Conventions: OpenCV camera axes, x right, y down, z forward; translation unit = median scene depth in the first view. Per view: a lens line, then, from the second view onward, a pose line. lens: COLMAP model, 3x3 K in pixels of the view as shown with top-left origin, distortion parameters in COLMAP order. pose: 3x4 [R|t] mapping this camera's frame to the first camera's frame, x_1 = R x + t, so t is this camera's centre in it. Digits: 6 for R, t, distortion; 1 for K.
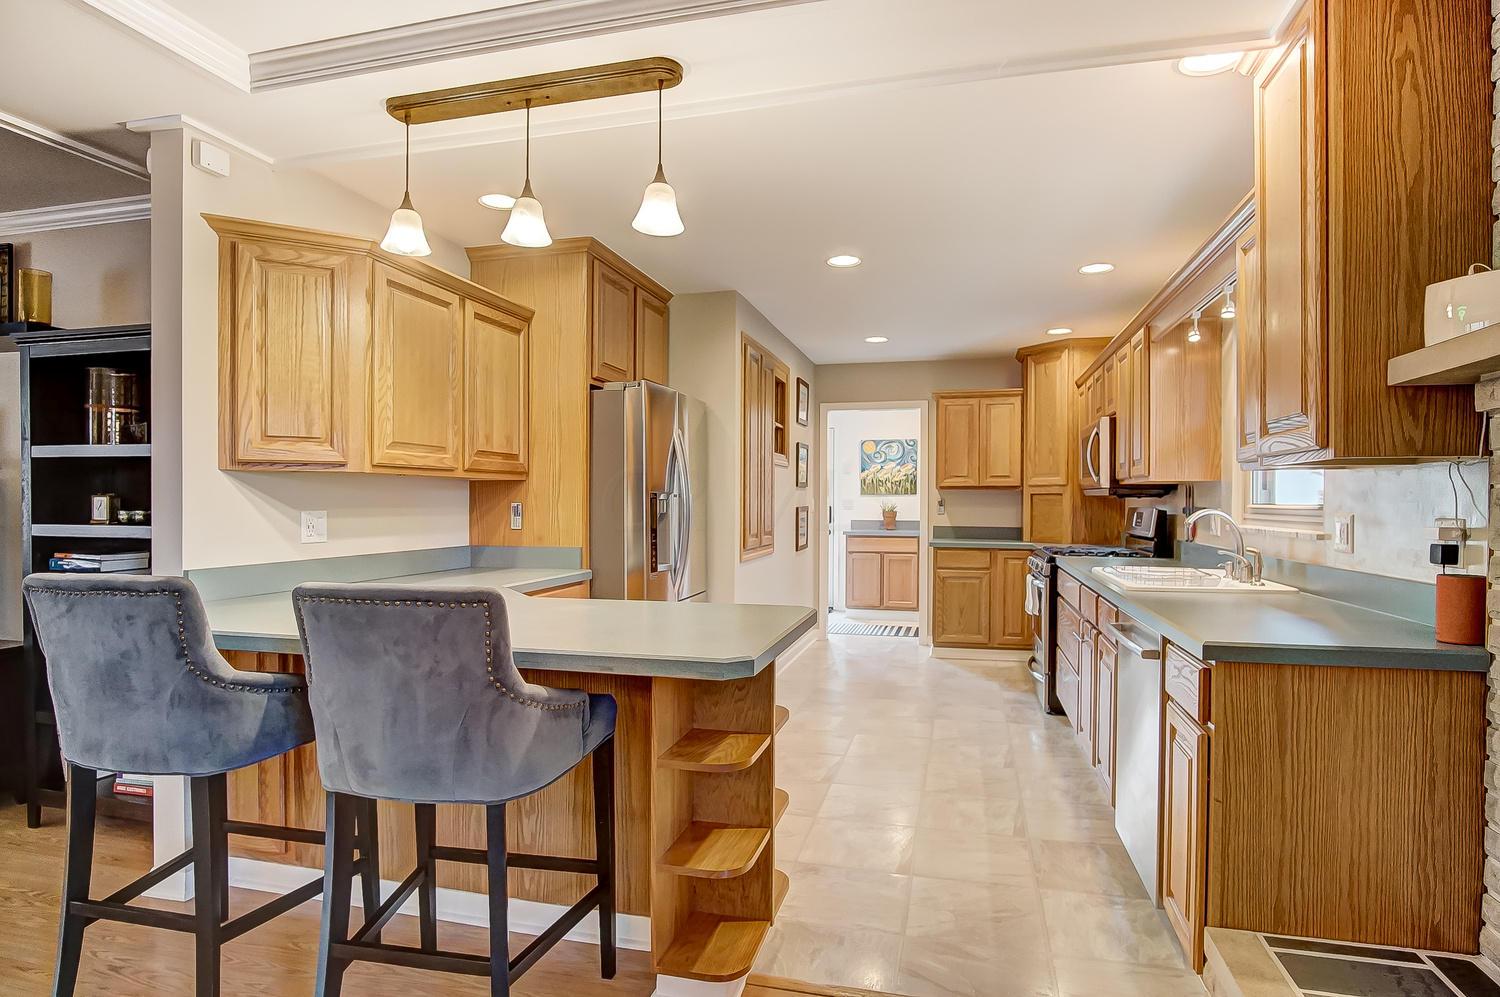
lens RADIAL K [[820.8, 0, 747.6], [0, 820.8, 503.2], [0, 0, 1]] dist [-0.007883, 0.003863]
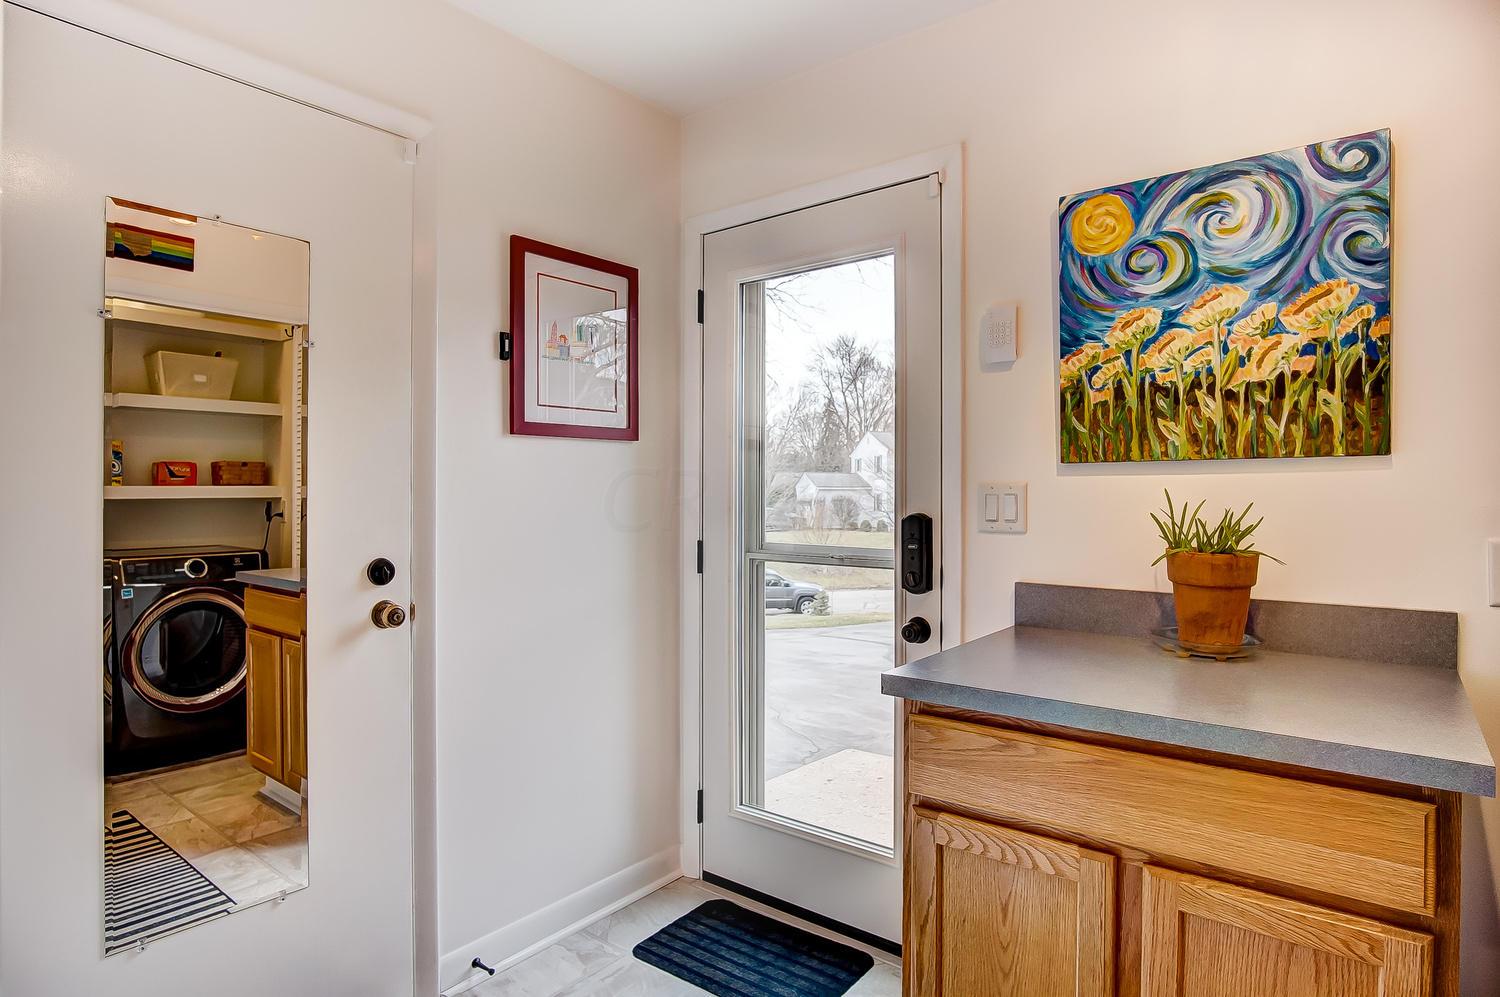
lens RADIAL K [[820.8, 0, 753.2], [0, 820.8, 499.5], [0, 0, 1]] dist [-0.007883, 0.003863]
pose [[0.912316, -0.002075, -0.409481, 0.152949], [0.001590, 0.999998, -0.001526, -0.000323], [0.409483, 0.000741, 0.912317, 0.781412]]
